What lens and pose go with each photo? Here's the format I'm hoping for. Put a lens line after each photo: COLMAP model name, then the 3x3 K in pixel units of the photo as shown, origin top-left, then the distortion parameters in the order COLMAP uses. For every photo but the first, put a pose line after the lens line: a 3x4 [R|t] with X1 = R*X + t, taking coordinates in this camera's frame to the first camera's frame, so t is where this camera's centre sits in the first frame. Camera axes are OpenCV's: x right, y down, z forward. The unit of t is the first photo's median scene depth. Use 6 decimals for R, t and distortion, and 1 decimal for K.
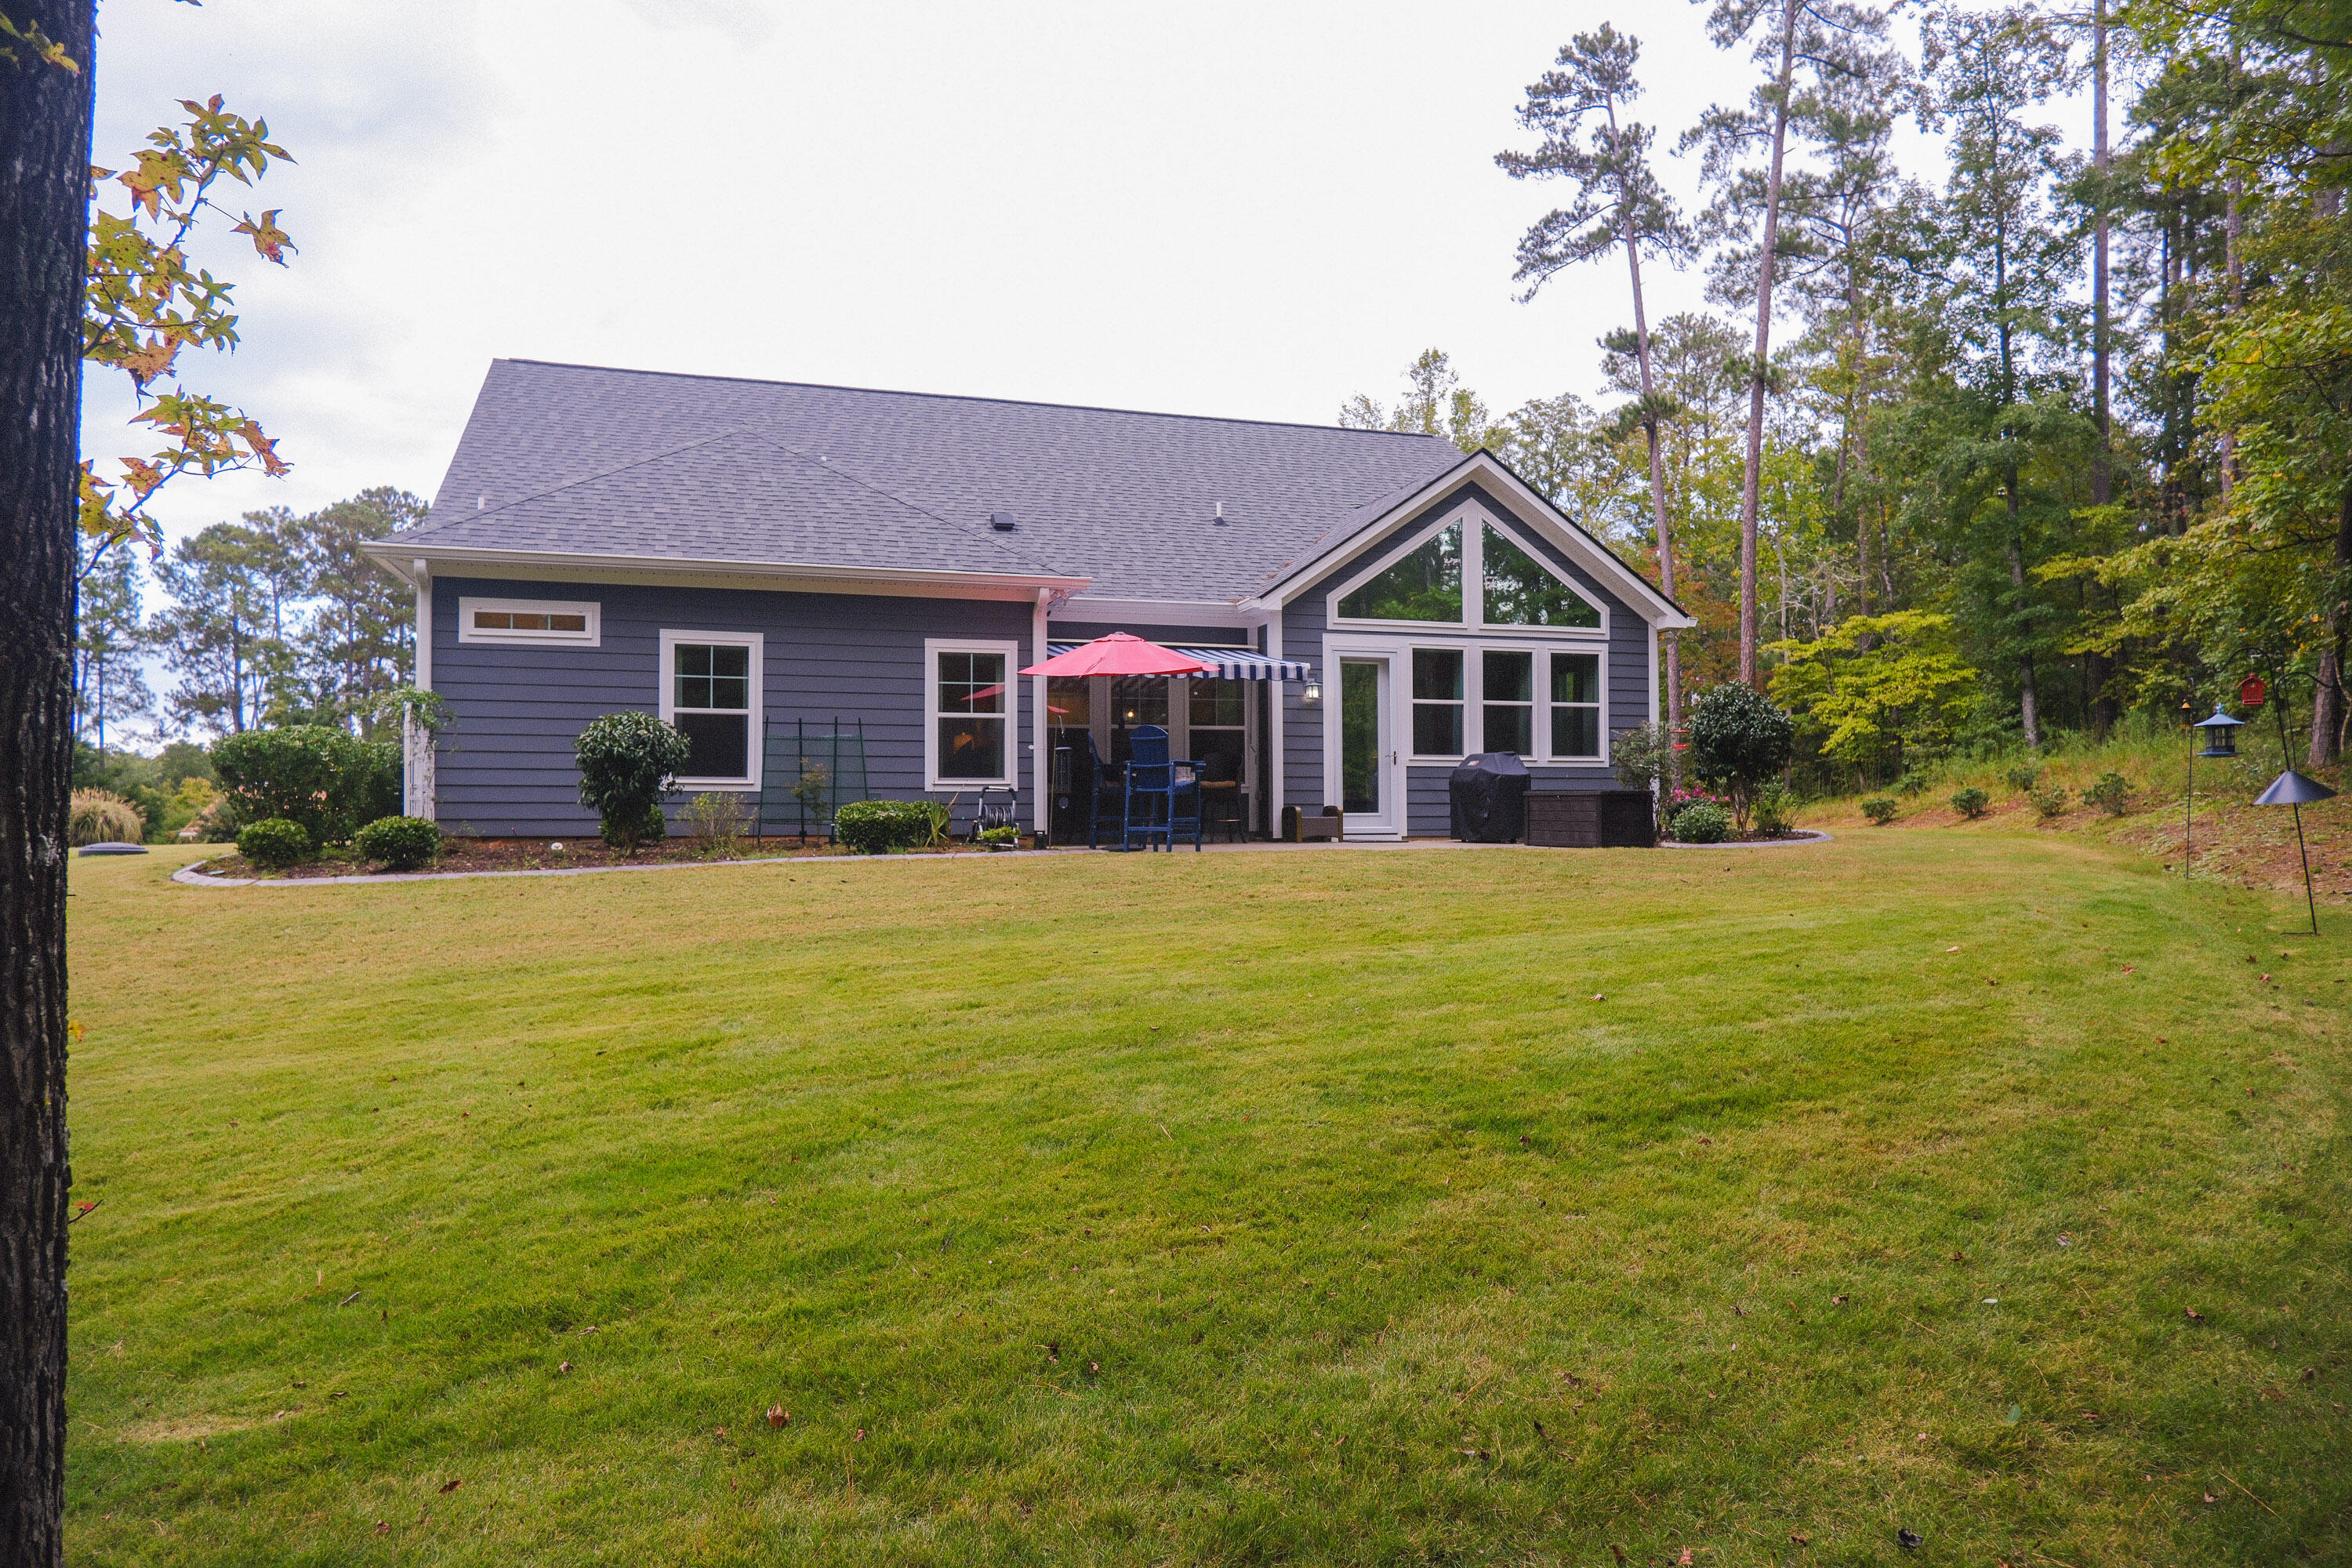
lens RADIAL K [[1467.8, 0, 1176.0], [0, 1467.8, 784.0], [0, 0, 1]] dist [-0.009325, -0.001147]
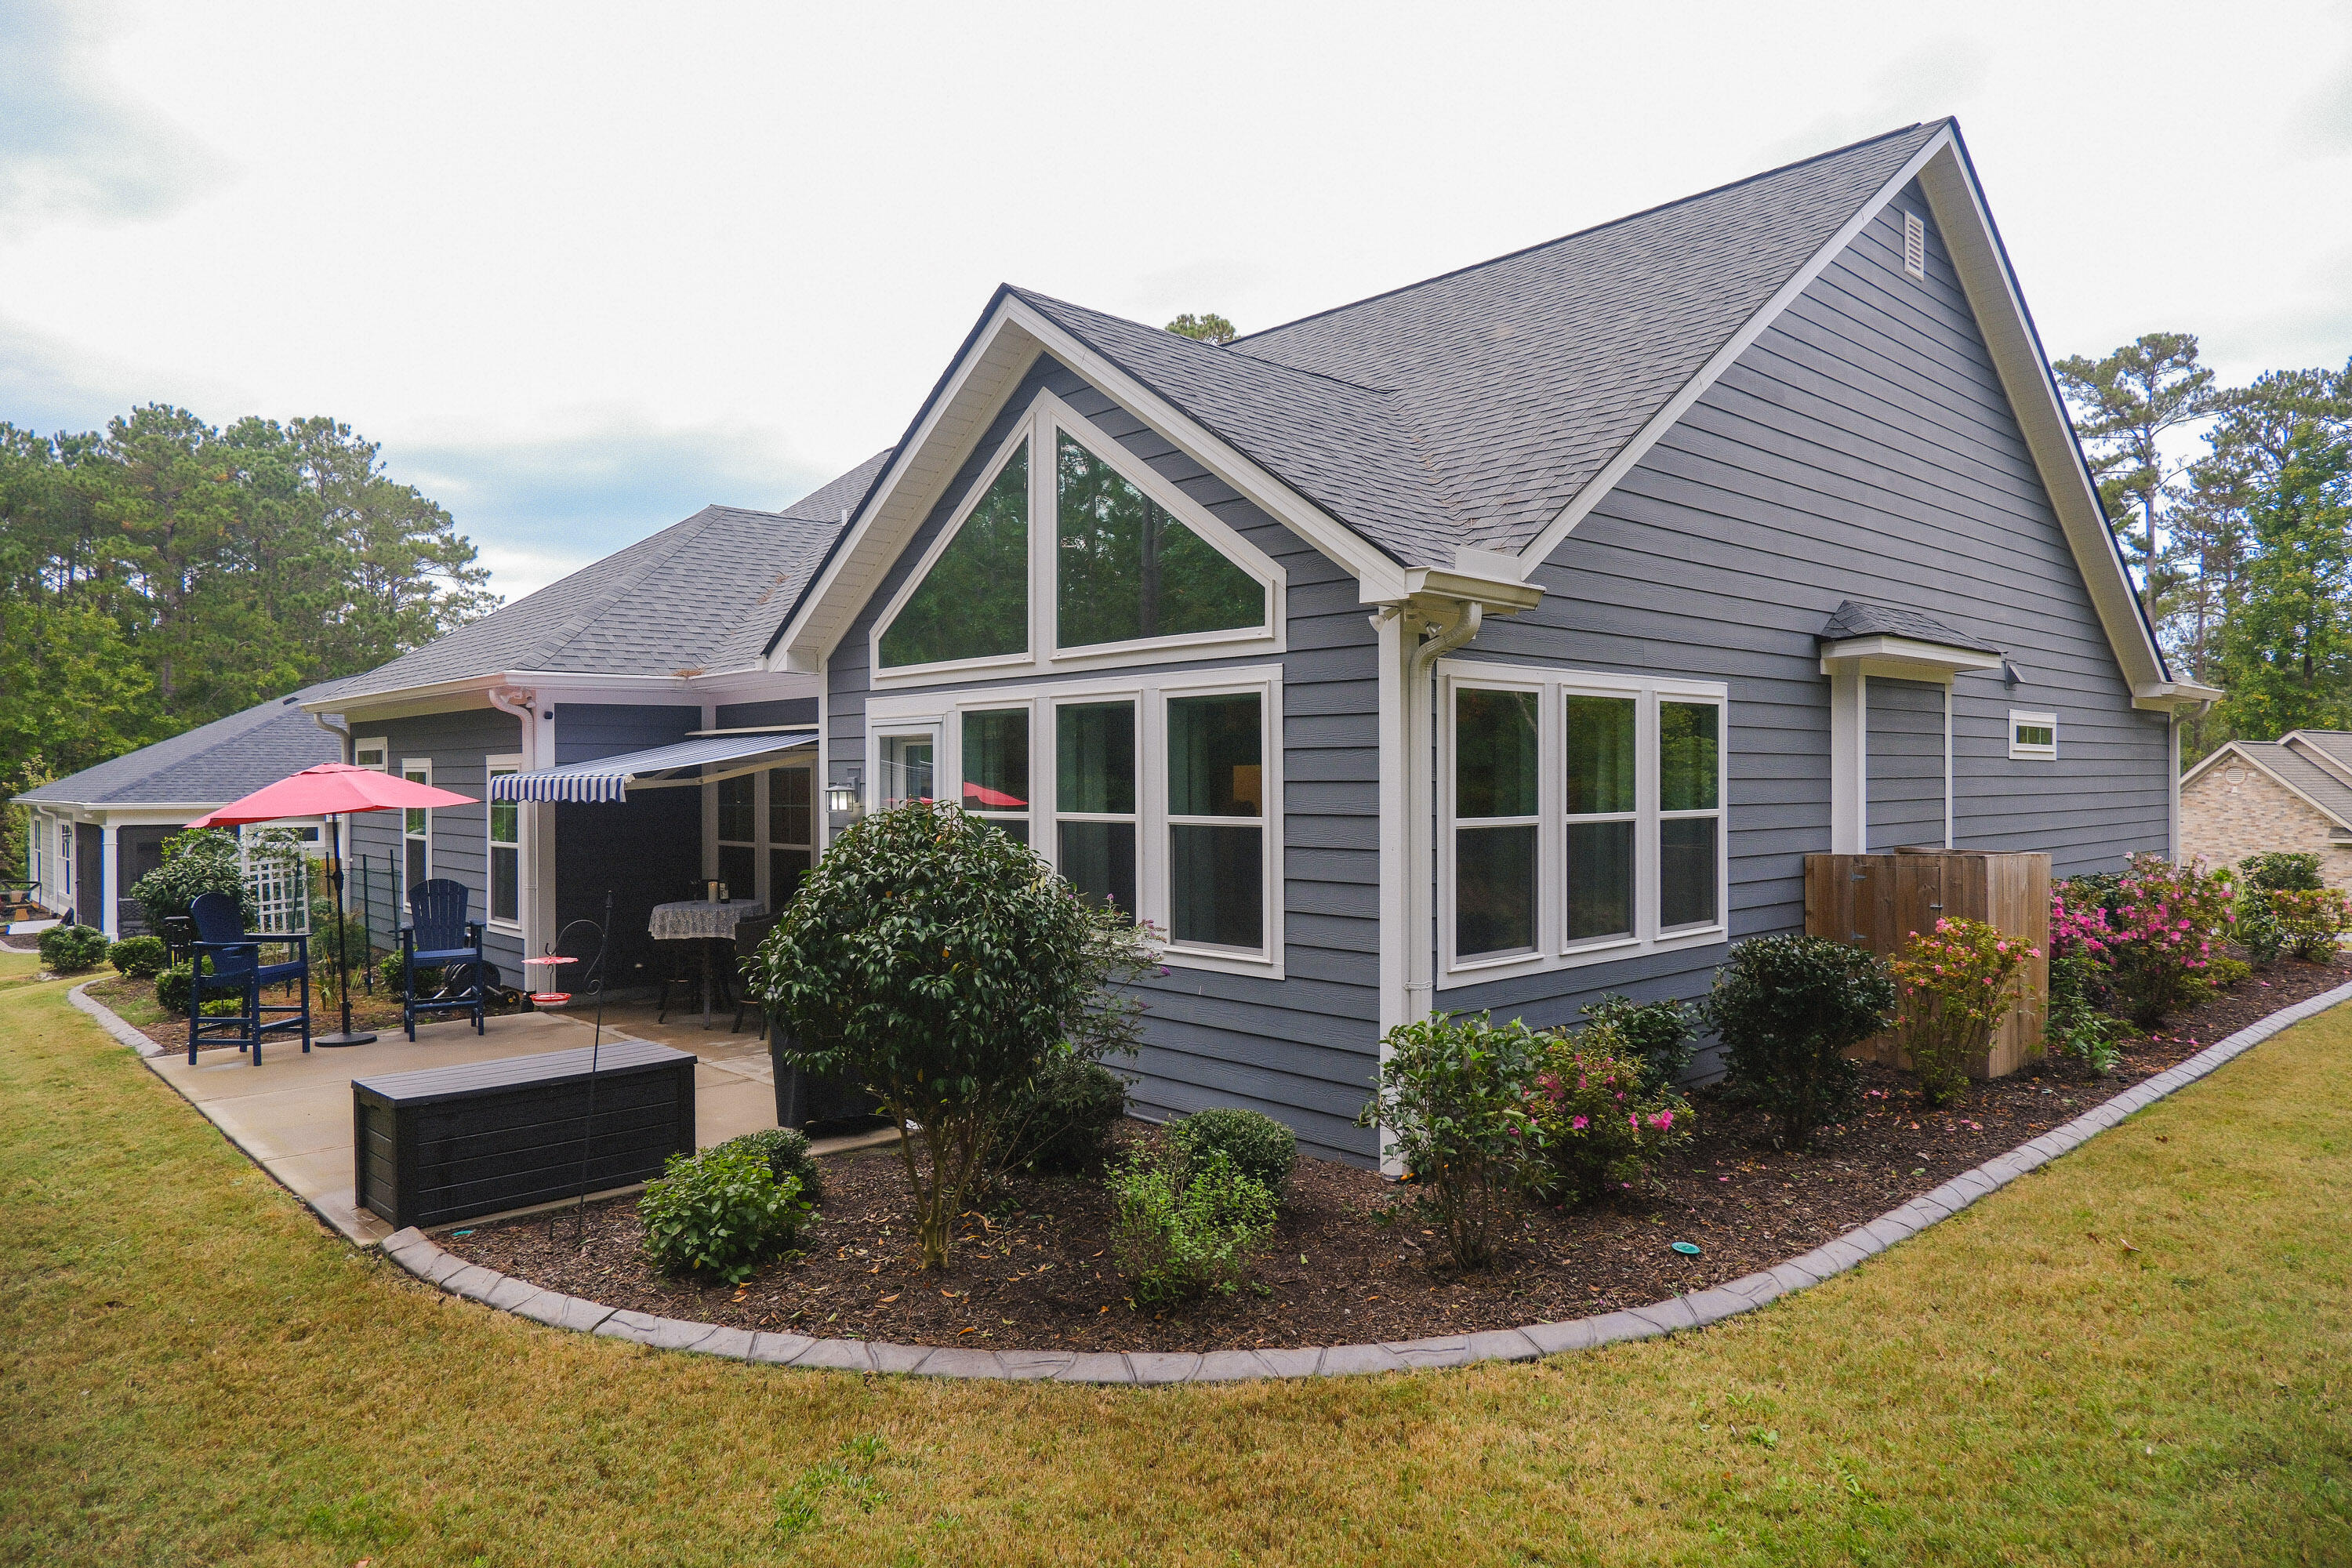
lens RADIAL K [[1467.8, 0, 1176.0], [0, 1467.8, 784.0], [0, 0, 1]] dist [-0.009325, -0.001147]
pose [[0.418041, -0.003116, -0.908423, 0.644594], [-0.003783, 0.999979, -0.005171, -0.062126], [0.908420, 0.005599, 0.418020, 0.821017]]
